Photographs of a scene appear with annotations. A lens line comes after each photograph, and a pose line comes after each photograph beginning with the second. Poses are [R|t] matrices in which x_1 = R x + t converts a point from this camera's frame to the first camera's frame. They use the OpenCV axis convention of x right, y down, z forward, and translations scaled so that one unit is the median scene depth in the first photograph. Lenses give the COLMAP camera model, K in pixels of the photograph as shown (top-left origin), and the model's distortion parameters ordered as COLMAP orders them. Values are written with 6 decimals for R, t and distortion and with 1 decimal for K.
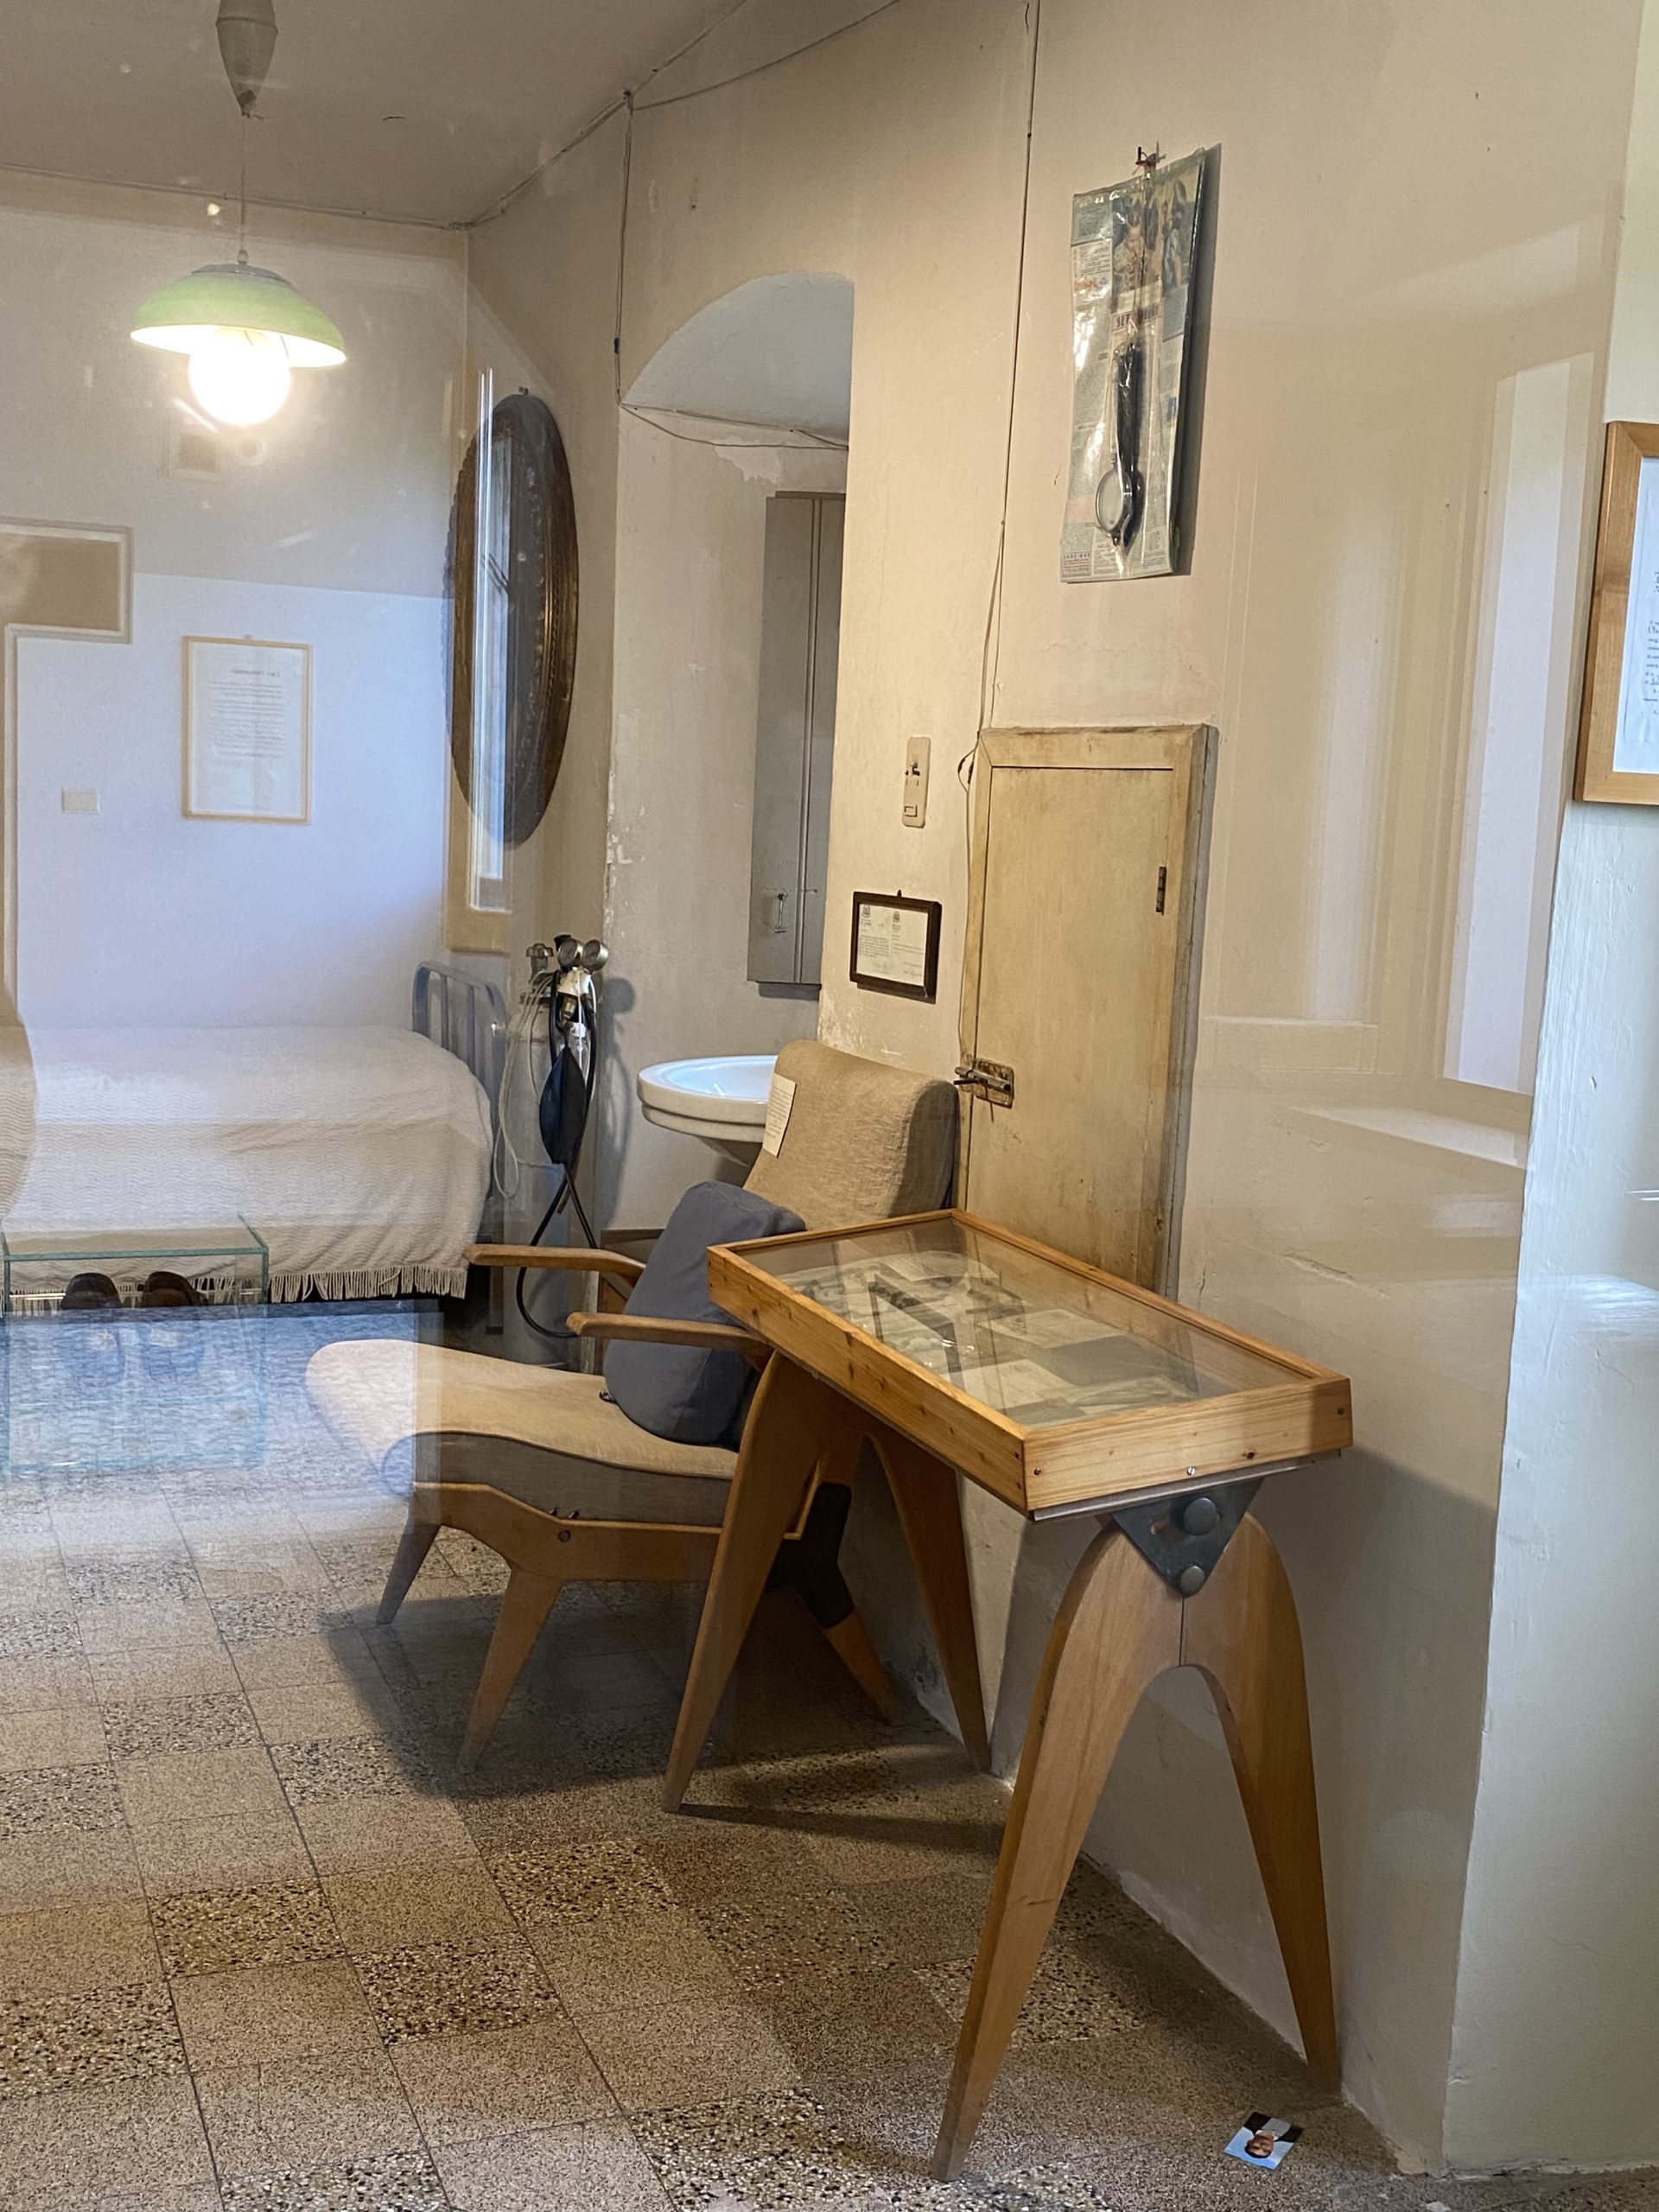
lens RADIAL K [[2391.6, 0, 832.0], [0, 2391.6, 1090.4], [0, 0, 1]] dist [0.060431, 0.000000]
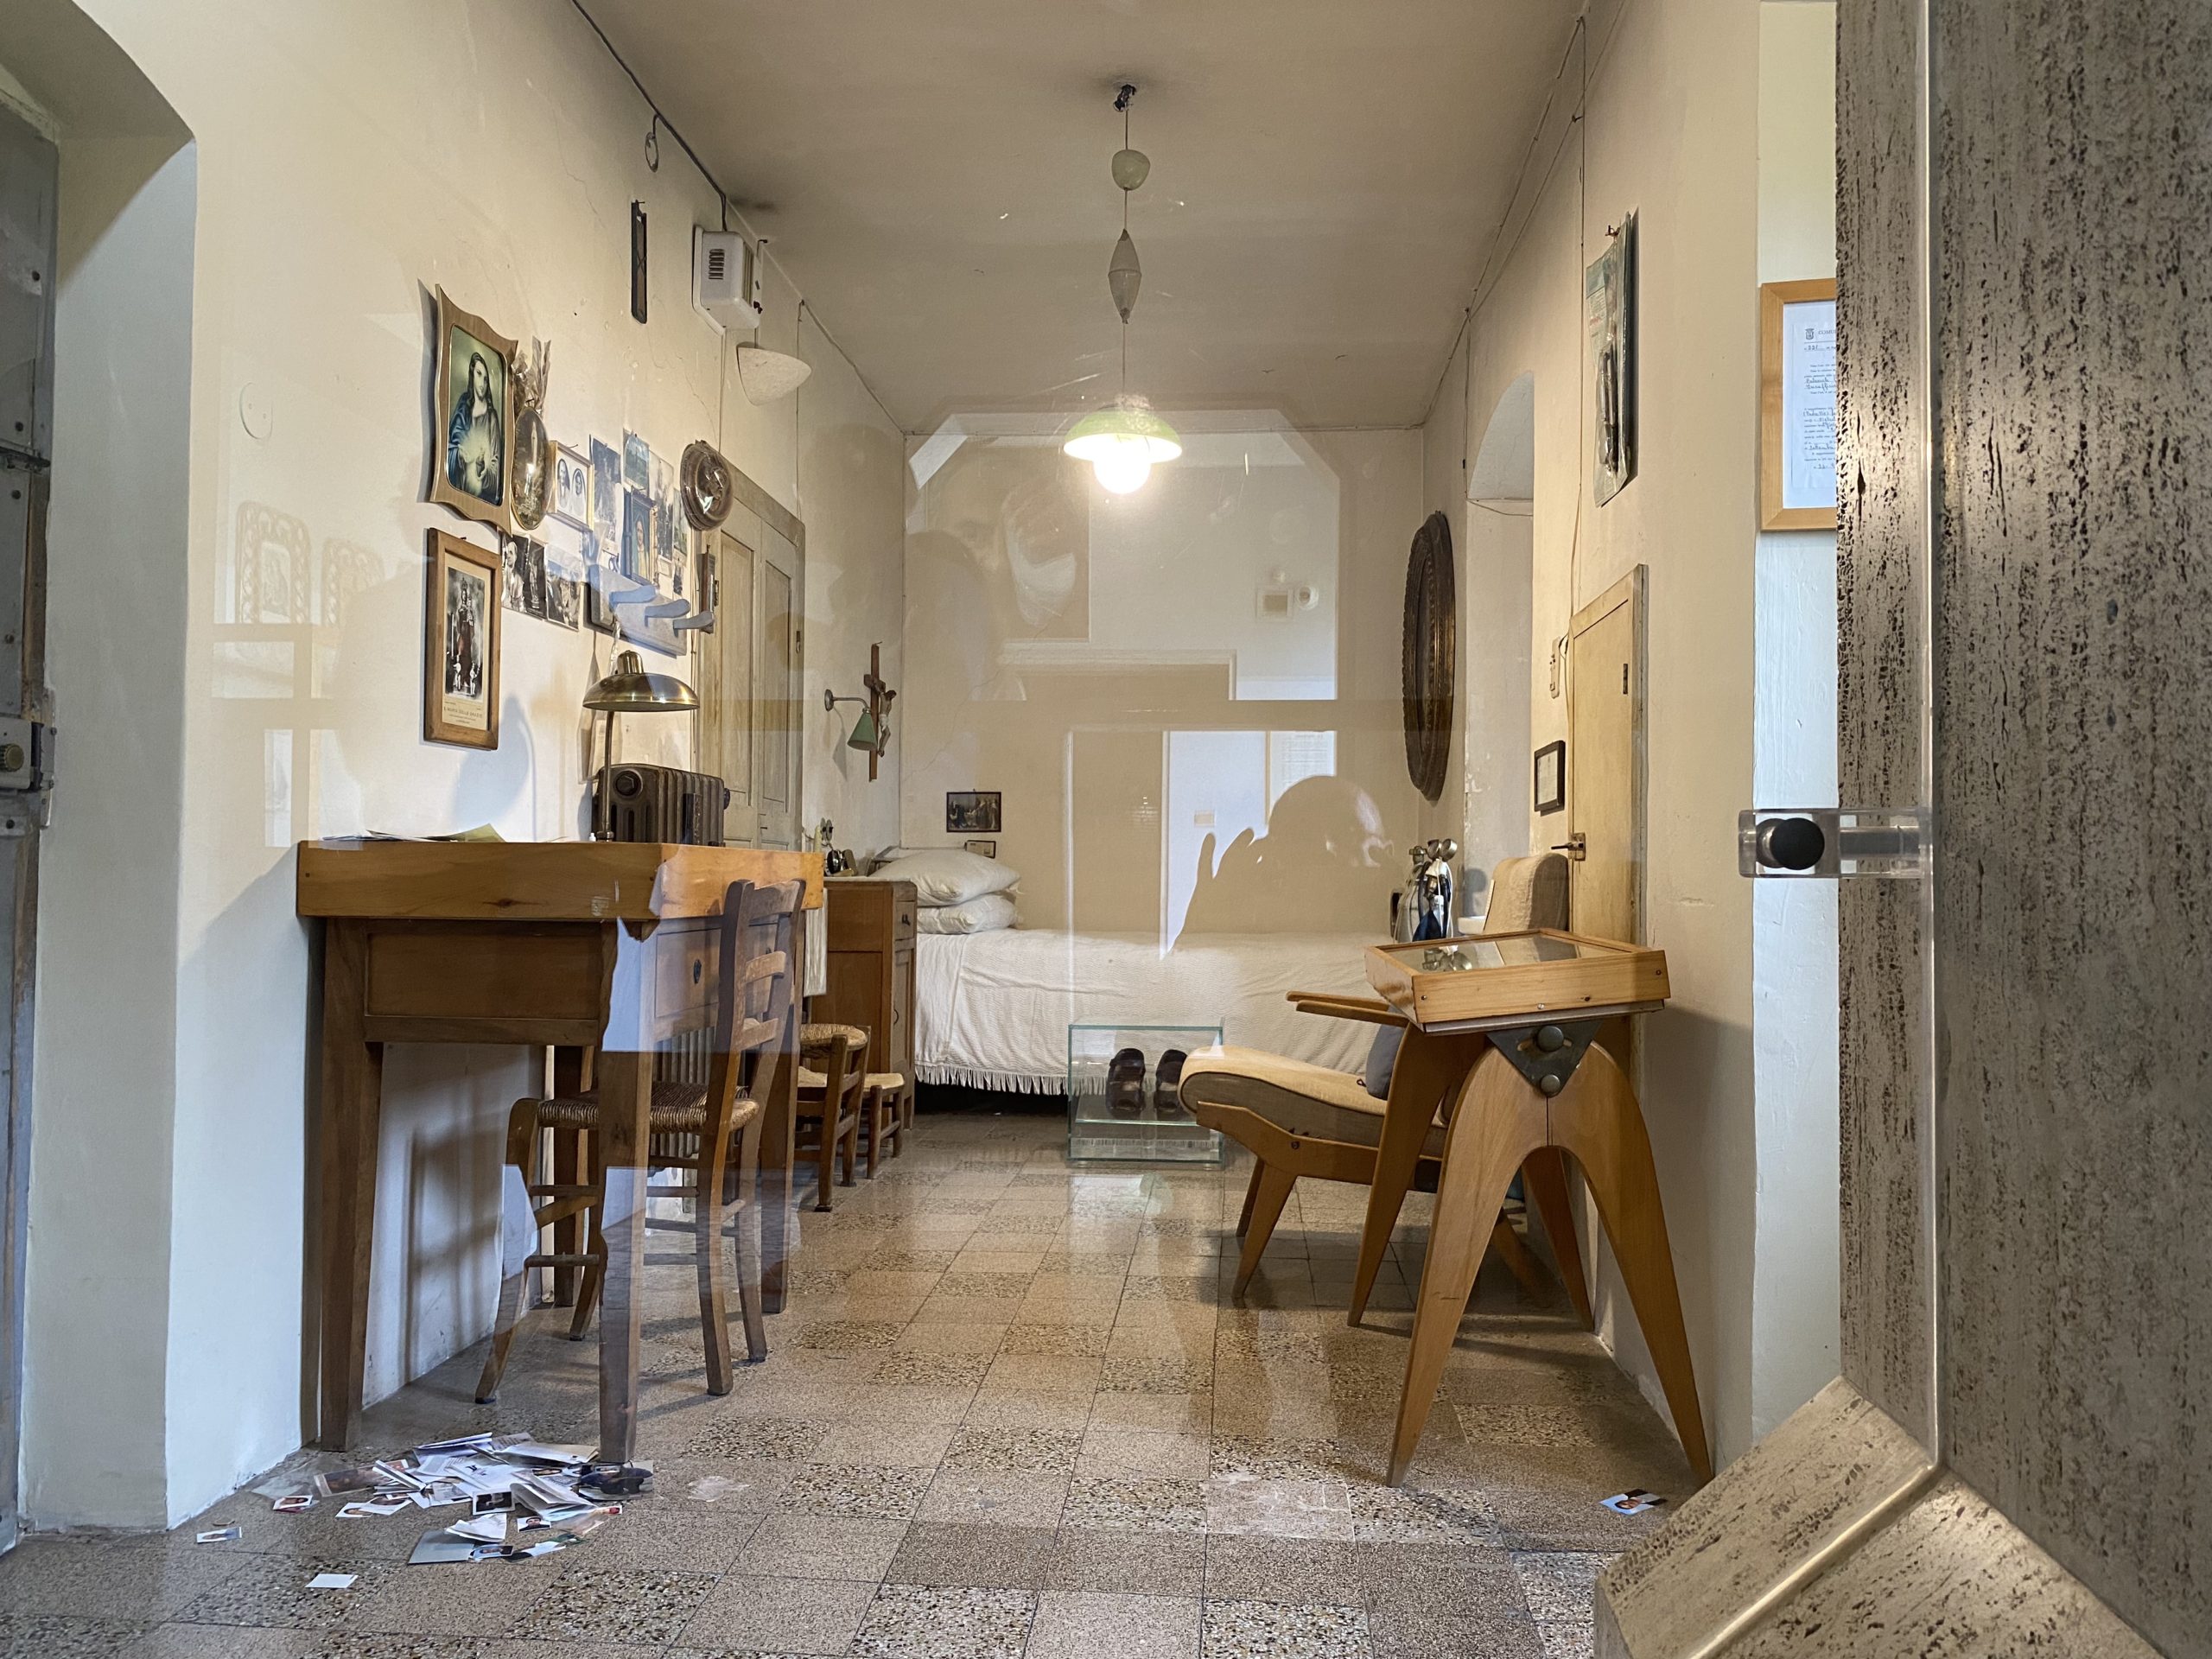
lens RADIAL K [[1695.5, 0, 1142.4], [0, 1695.5, 826.5], [0, 0, 1]] dist [0.021222, -0.026952]
pose [[0.901407, -0.053865, -0.429610, 0.274630], [-0.019733, 0.986089, -0.165040, 0.162051], [0.432524, 0.157246, 0.887804, -0.044969]]
